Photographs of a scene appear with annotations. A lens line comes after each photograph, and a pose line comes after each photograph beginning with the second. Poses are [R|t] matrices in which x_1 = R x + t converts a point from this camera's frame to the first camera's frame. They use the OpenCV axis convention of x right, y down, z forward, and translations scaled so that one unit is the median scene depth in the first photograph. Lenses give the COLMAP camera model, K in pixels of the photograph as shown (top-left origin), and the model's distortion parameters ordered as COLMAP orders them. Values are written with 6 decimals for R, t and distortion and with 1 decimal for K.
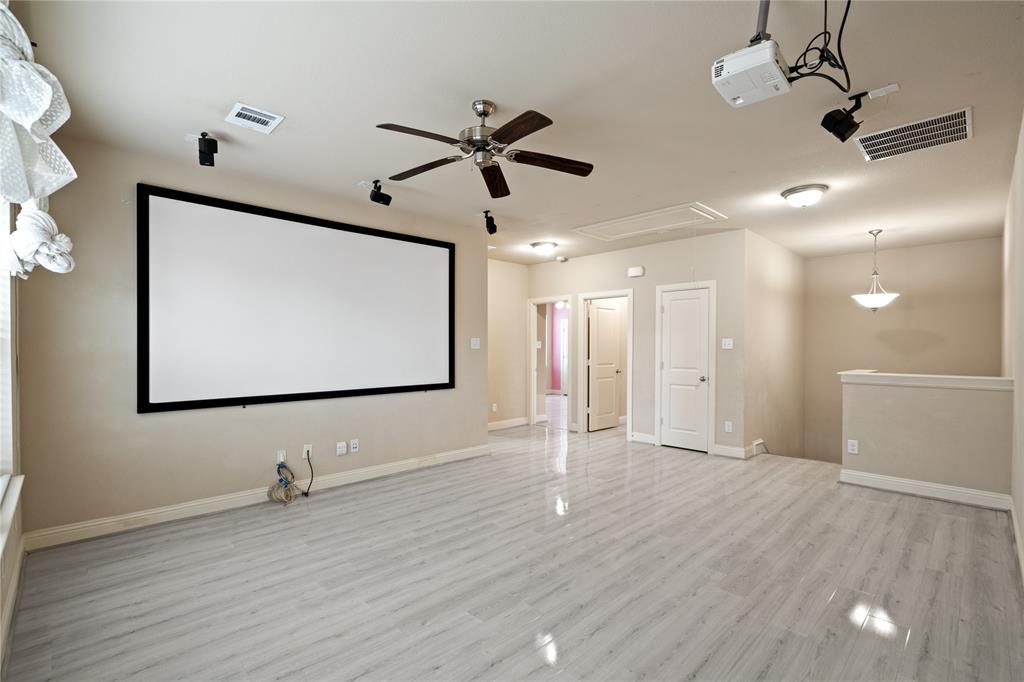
lens RADIAL K [[464.3, 0, 513.5], [0, 464.3, 341.6], [0, 0, 1]] dist [-0.002548, 0.000608]
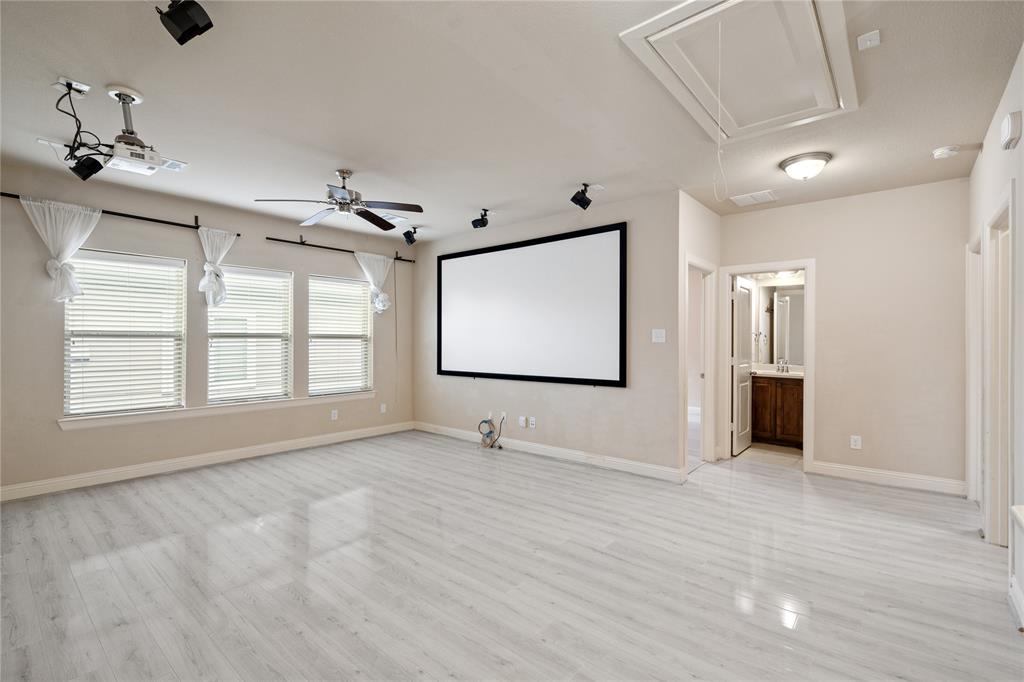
lens RADIAL K [[464.3, 0, 513.5], [0, 464.3, 341.6], [0, 0, 1]] dist [-0.002548, 0.000608]
pose [[0.081350, 0.000596, -0.996685, 0.909550], [0.013482, 0.999908, 0.001699, 0.012586], [0.996594, -0.013575, 0.081334, 0.915138]]
